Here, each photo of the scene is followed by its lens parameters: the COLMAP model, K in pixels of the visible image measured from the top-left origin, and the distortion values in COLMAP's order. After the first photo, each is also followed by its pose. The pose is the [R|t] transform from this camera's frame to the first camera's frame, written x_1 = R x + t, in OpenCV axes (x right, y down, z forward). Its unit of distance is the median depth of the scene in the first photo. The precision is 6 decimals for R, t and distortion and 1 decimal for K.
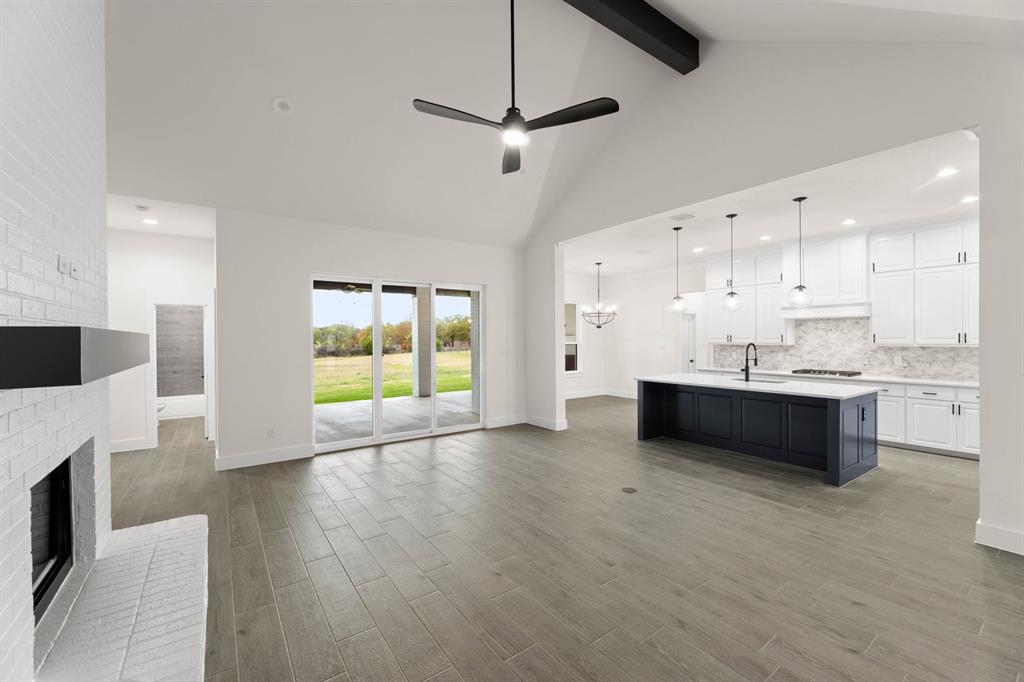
lens RADIAL K [[416.9, 0, 512.3], [0, 416.9, 338.2], [0, 0, 1]] dist [-0.002819, -0.000067]
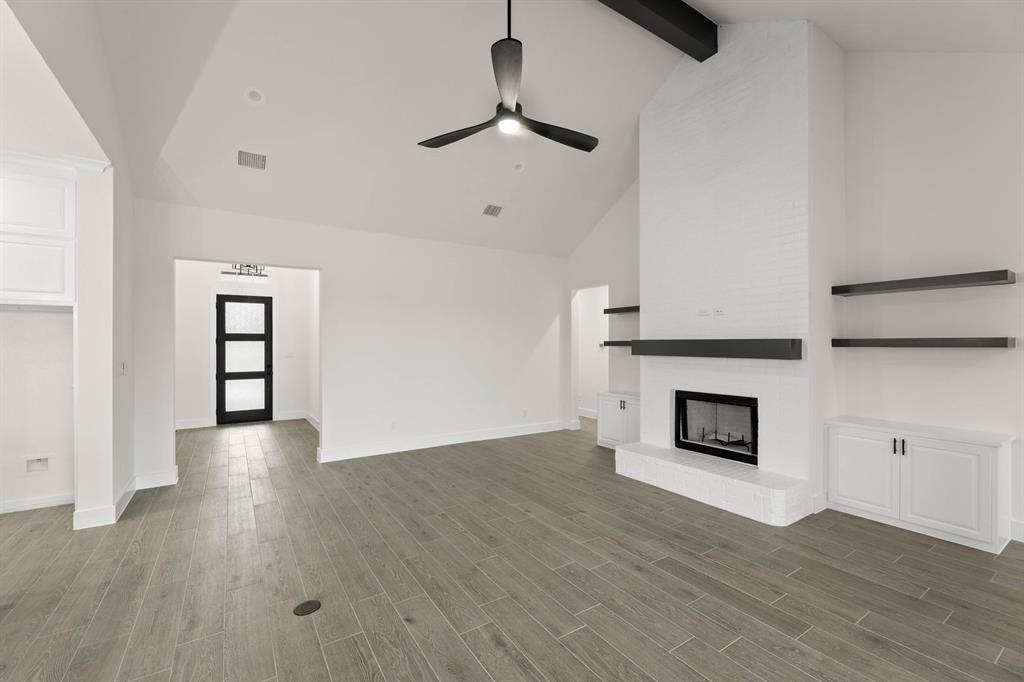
lens RADIAL K [[424.2, 0, 514.9], [0, 424.2, 343.5], [0, 0, 1]] dist [-0.000944, -0.000237]
pose [[-0.999403, 0.008432, 0.033490, -0.019623], [0.008481, 0.999963, 0.001314, -0.000262], [-0.033477, 0.001598, -0.999438, 1.035249]]
